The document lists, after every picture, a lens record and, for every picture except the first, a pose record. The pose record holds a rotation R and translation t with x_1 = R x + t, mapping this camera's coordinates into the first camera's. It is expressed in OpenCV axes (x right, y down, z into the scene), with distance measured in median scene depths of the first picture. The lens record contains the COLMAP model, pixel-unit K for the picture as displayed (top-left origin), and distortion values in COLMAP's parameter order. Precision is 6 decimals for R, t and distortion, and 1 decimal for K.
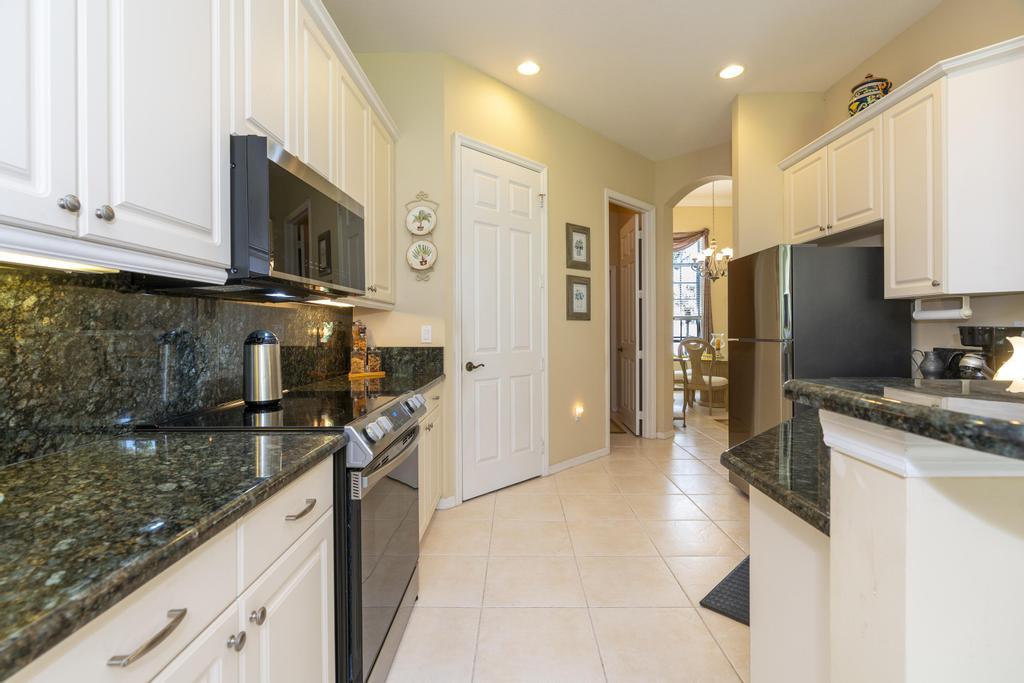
lens RADIAL K [[461.7, 0, 510.1], [0, 461.7, 334.7], [0, 0, 1]] dist [-0.010992, 0.003167]
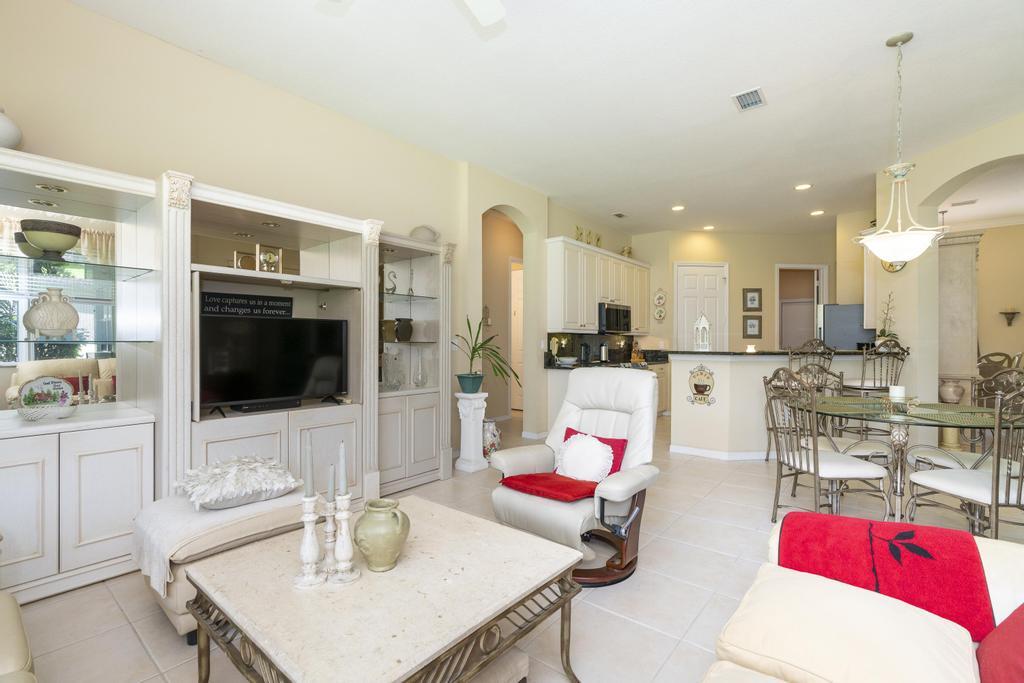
lens RADIAL K [[461.7, 0, 518.1], [0, 461.7, 336.0], [0, 0, 1]] dist [-0.010992, 0.003167]
pose [[0.790327, -0.005364, -0.612662, 0.614802], [-0.011189, 0.999669, -0.023185, 0.014160], [0.612583, 0.025179, 0.790005, -1.212168]]
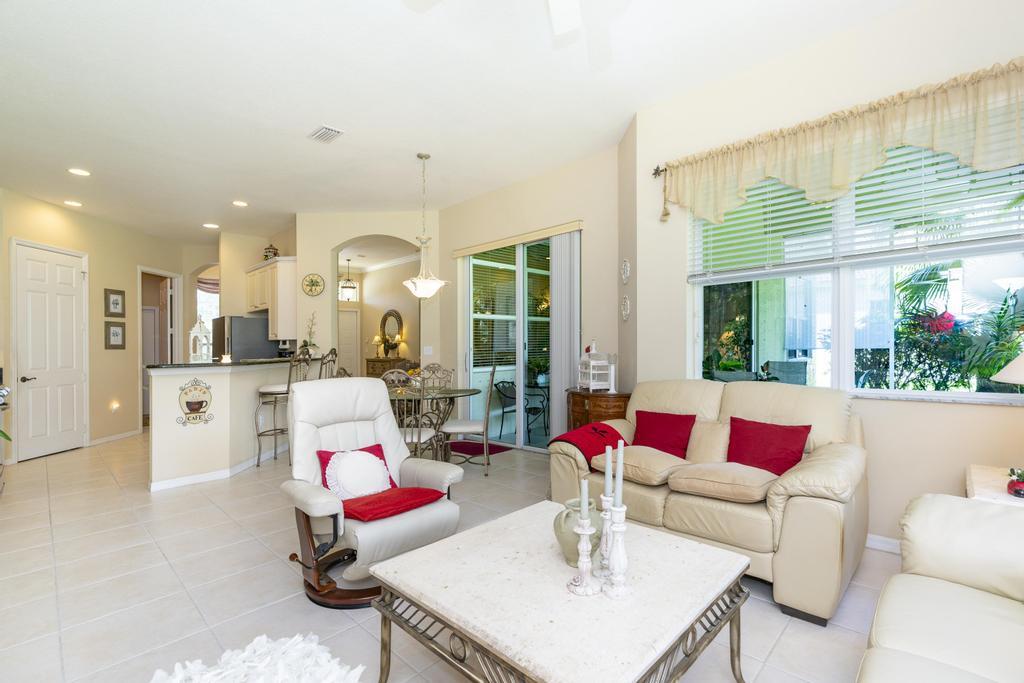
lens RADIAL K [[461.7, 0, 513.3], [0, 461.7, 341.9], [0, 0, 1]] dist [-0.010992, 0.003167]
pose [[0.682167, 0.000675, 0.731196, -0.079545], [0.024373, 0.999423, -0.023661, 0.015289], [-0.730790, 0.033962, 0.681757, -1.210877]]
